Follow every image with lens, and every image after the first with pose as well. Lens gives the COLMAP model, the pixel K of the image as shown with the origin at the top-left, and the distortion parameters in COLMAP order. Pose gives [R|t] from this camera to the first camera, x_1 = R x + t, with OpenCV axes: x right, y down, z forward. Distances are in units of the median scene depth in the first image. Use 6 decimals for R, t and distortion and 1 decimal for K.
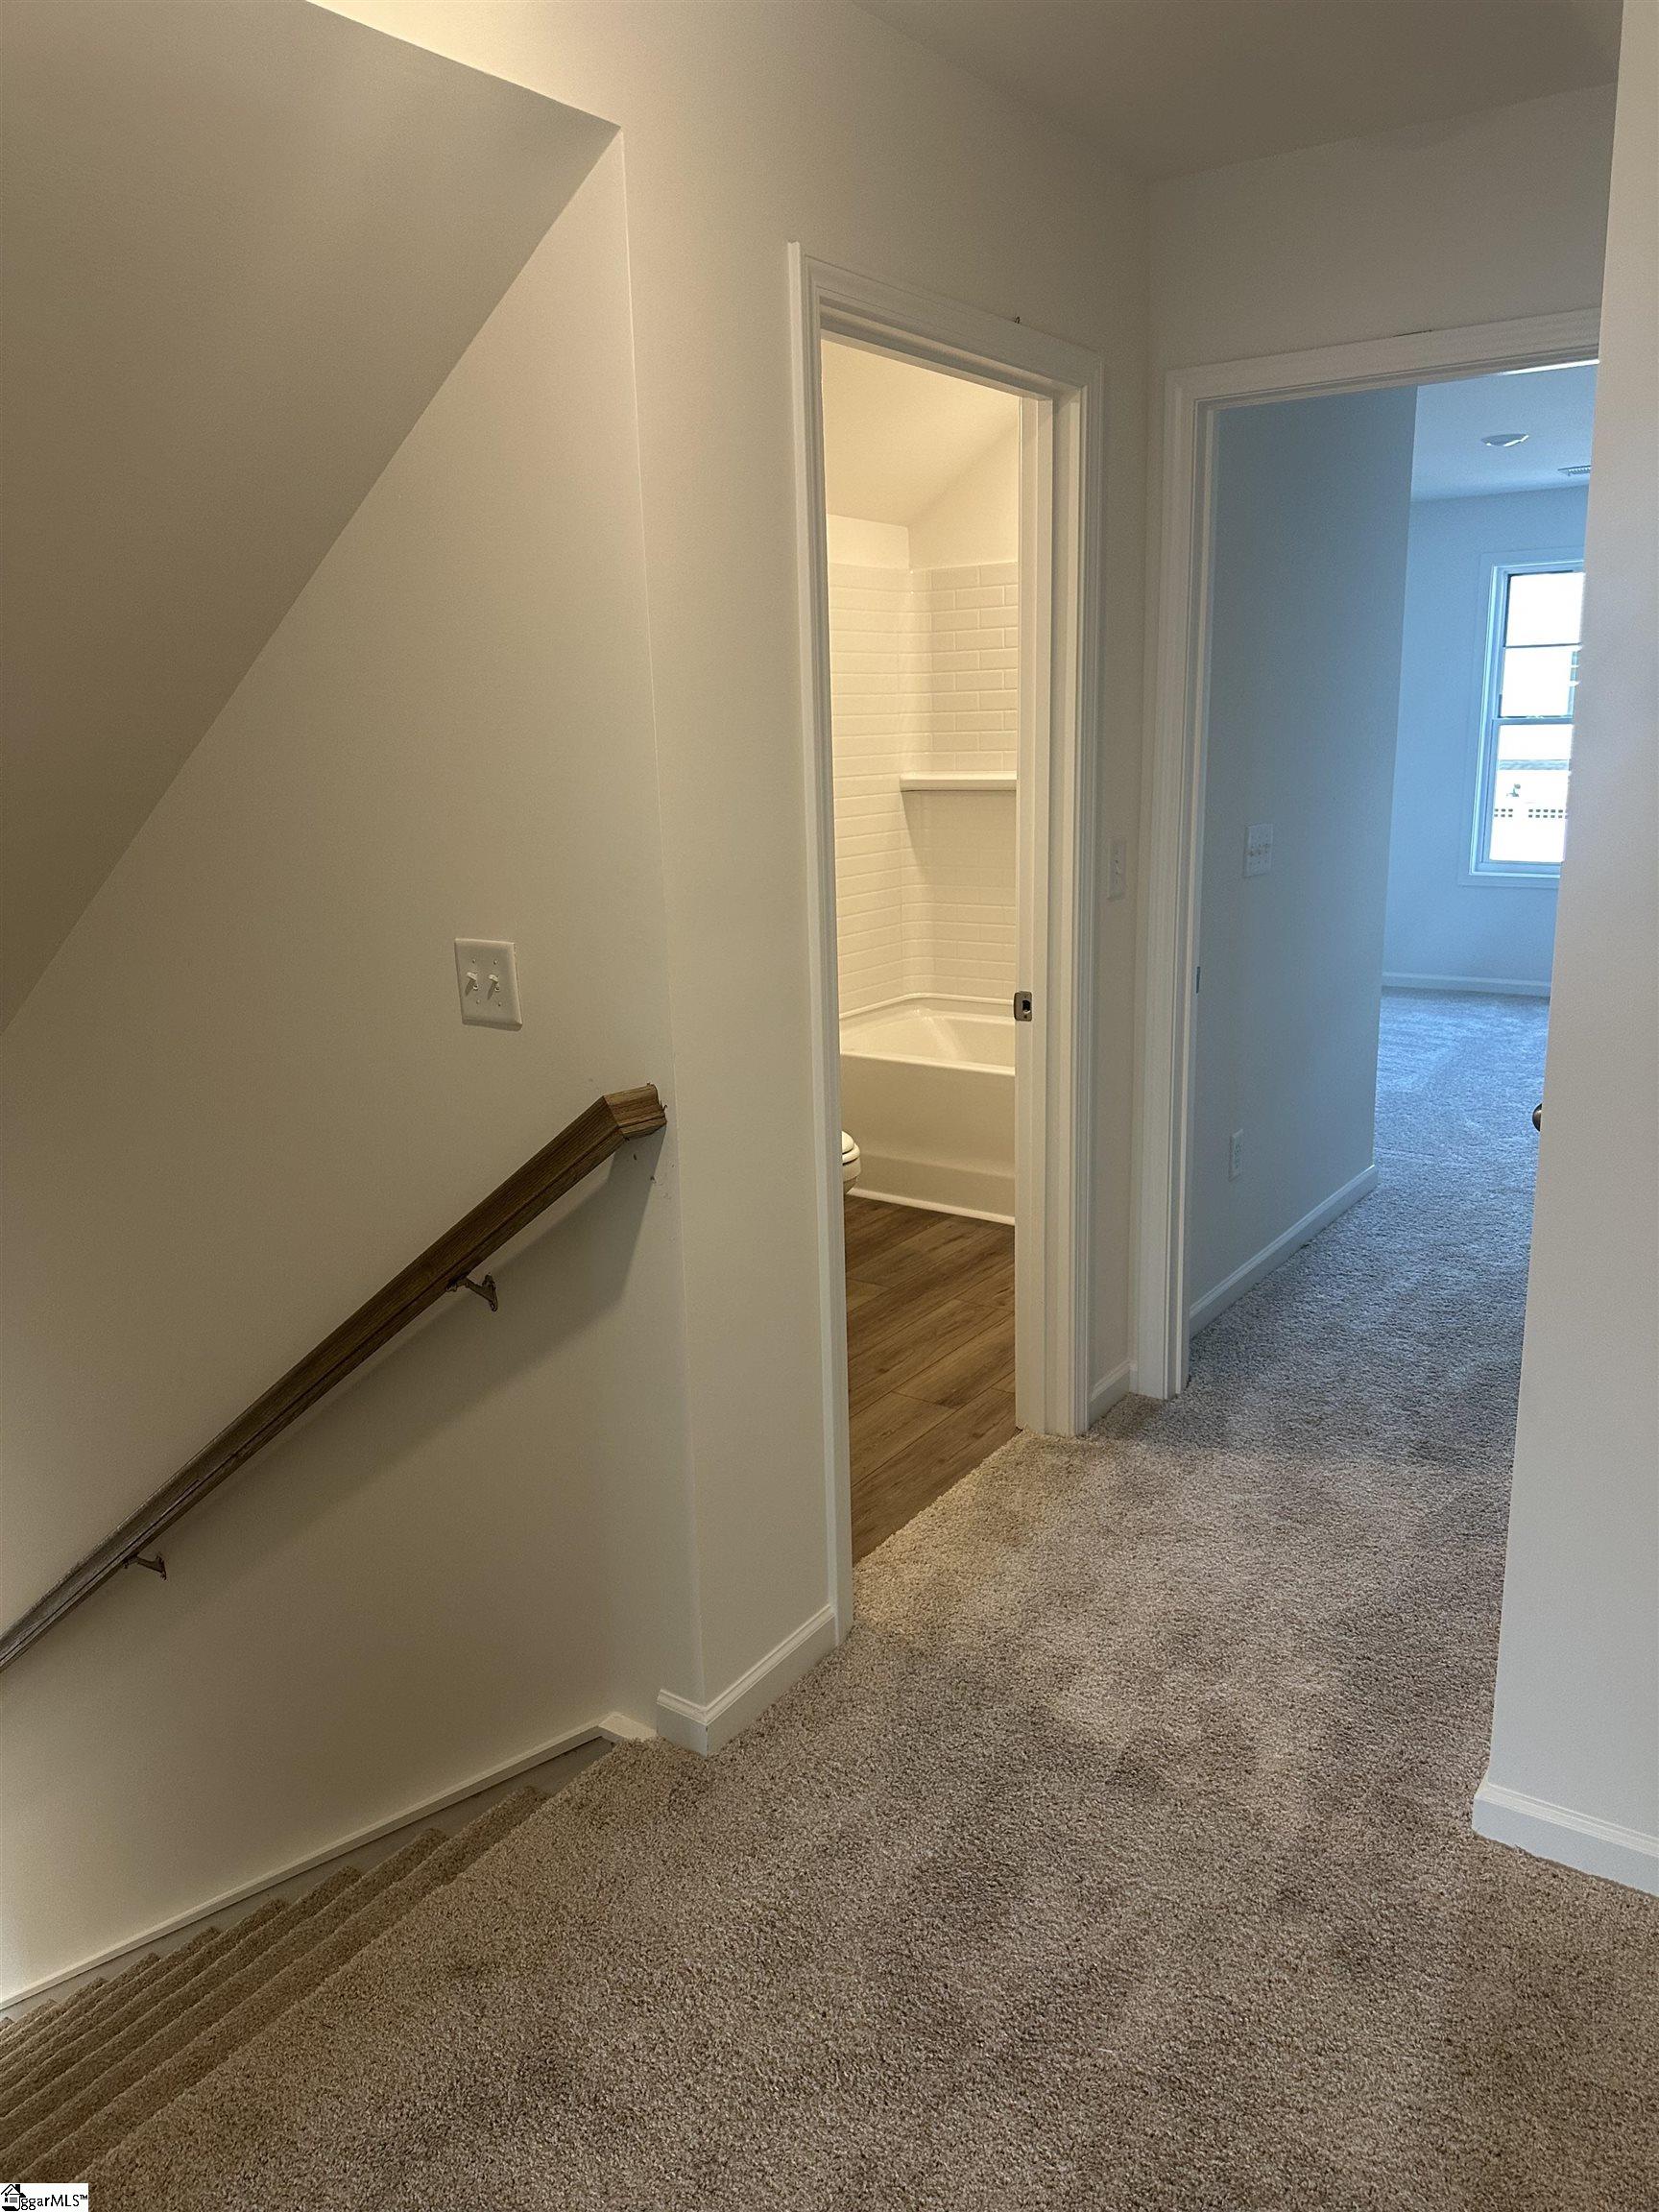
lens RADIAL K [[1572.8, 0, 829.5], [0, 1572.8, 1106.0], [0, 0, 1]] dist [-0.001439, -0.007641]
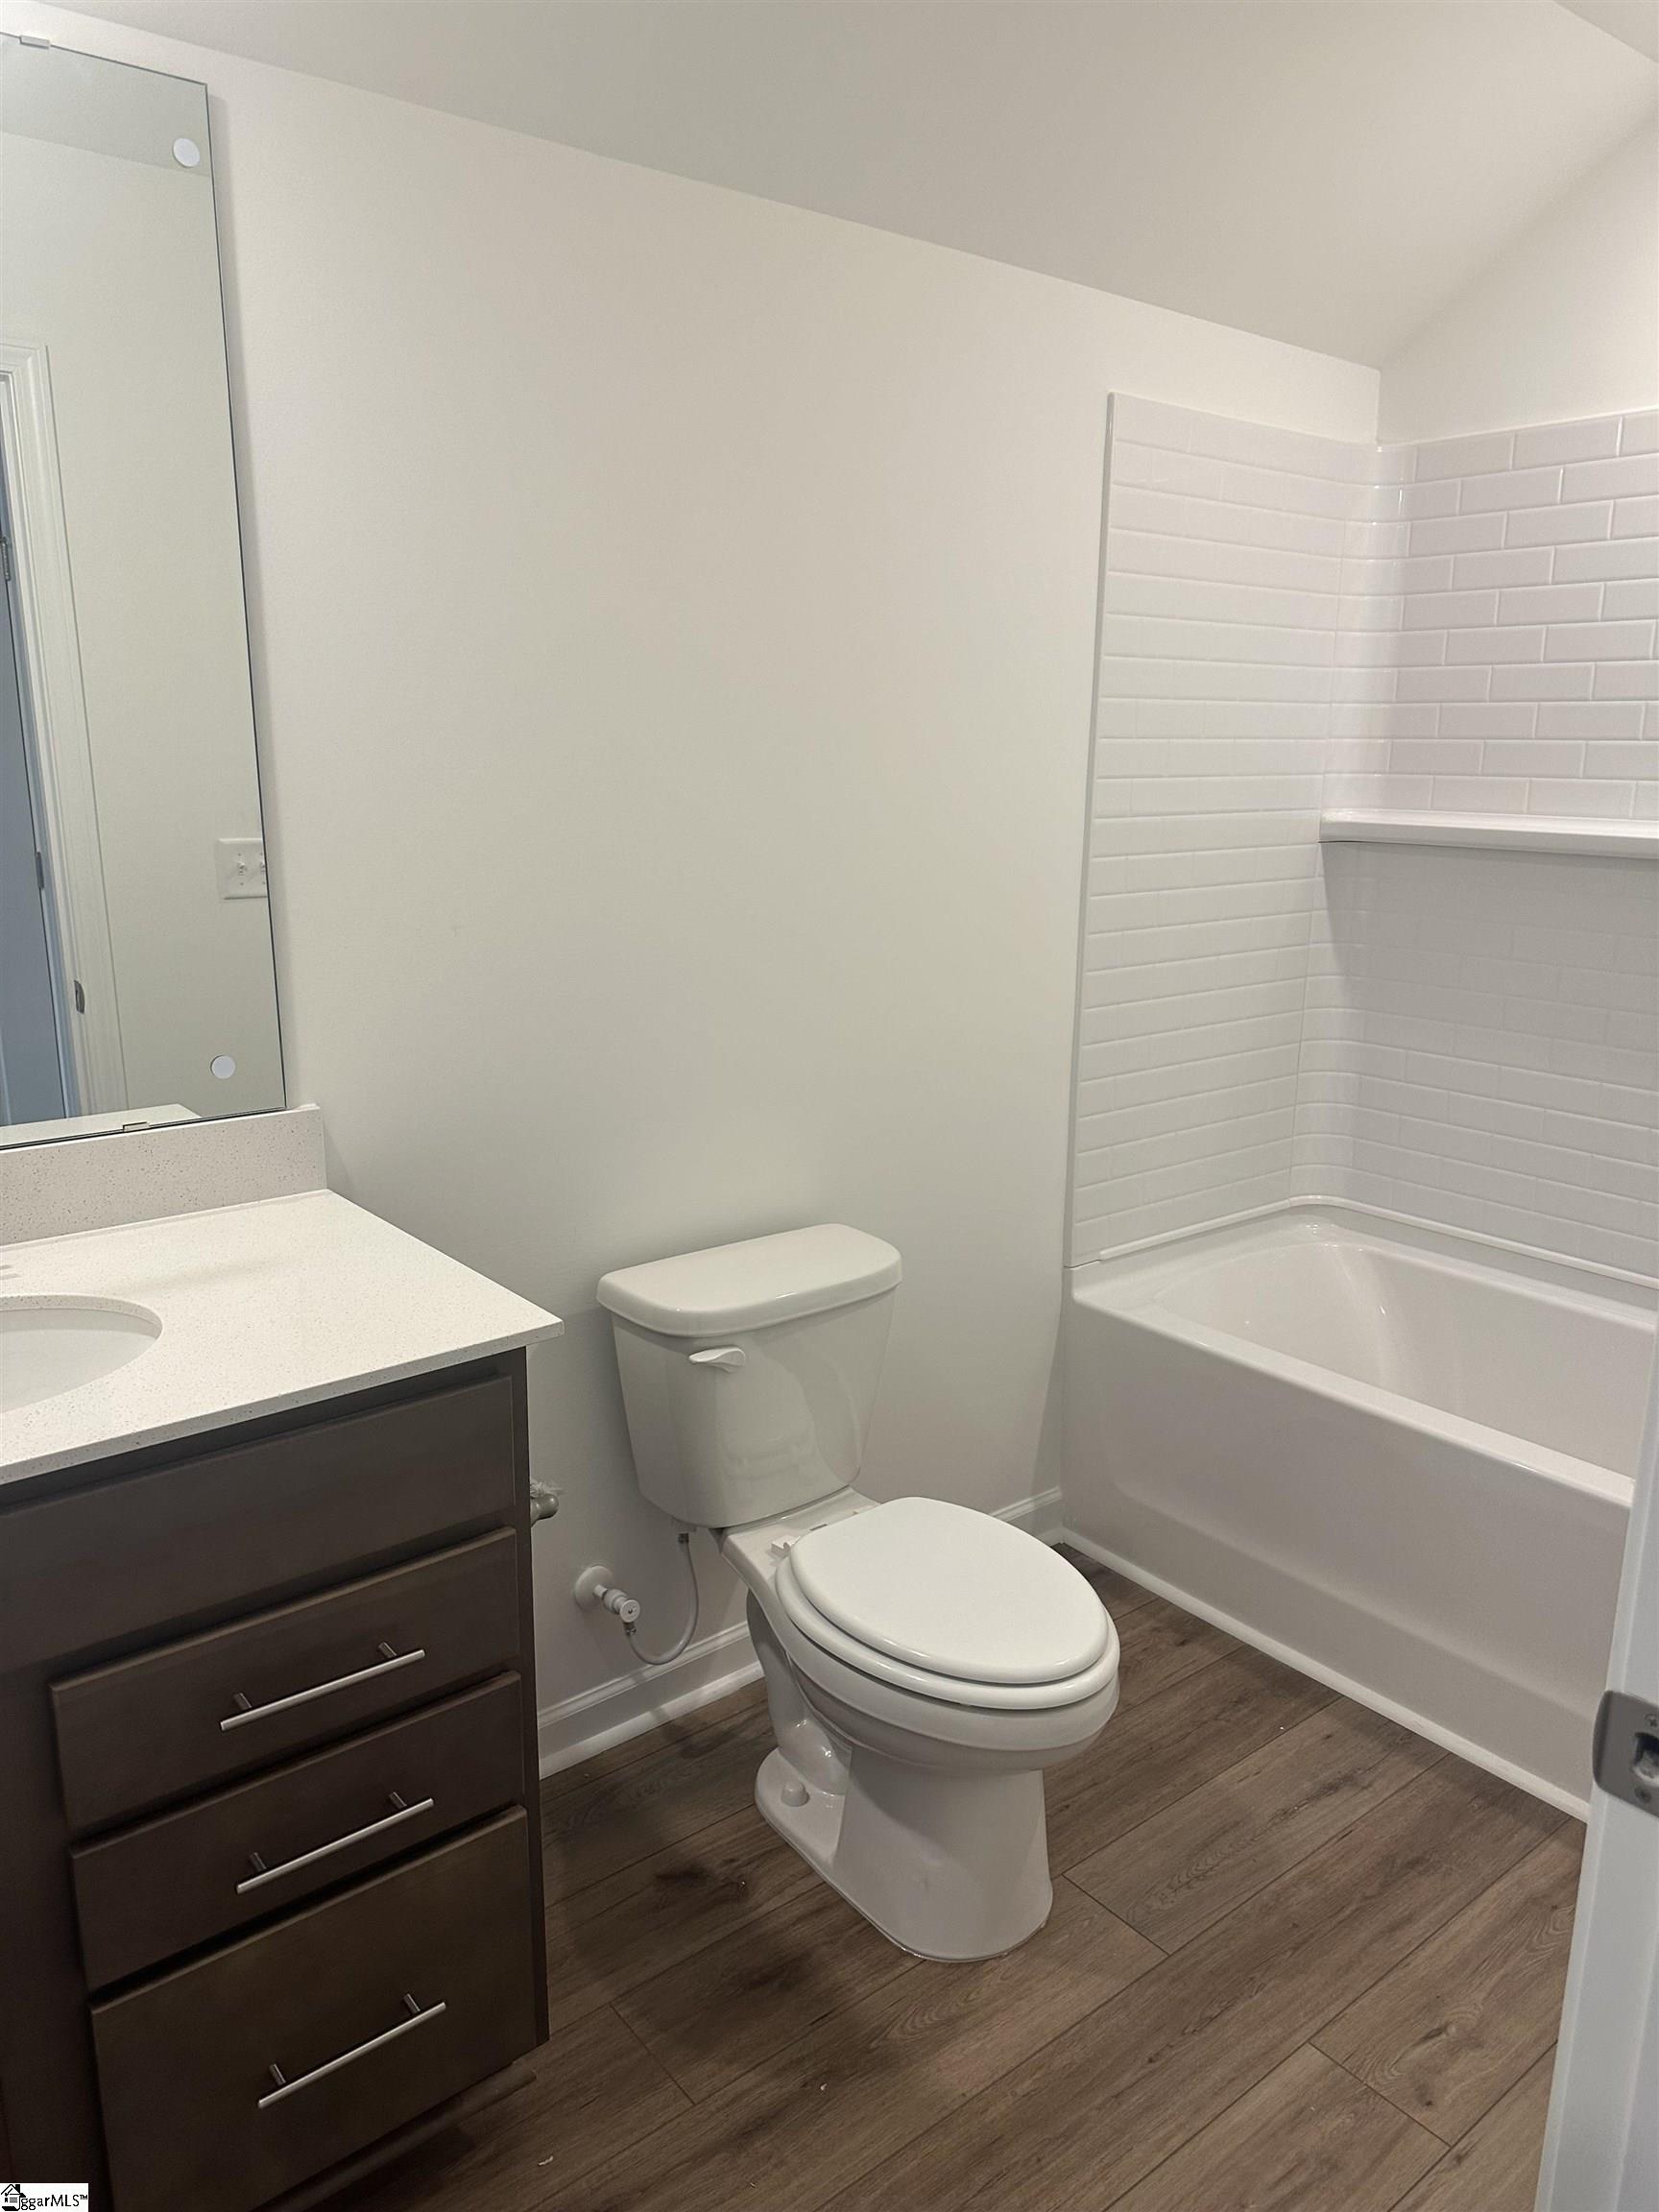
lens RADIAL K [[1572.8, 0, 829.5], [0, 1572.8, 1106.0], [0, 0, 1]] dist [-0.001439, -0.007641]
pose [[0.961637, 0.094516, -0.257527, 0.030761], [-0.097313, 0.995252, 0.001894, -0.092319], [0.256483, 0.023239, 0.966269, 0.425281]]
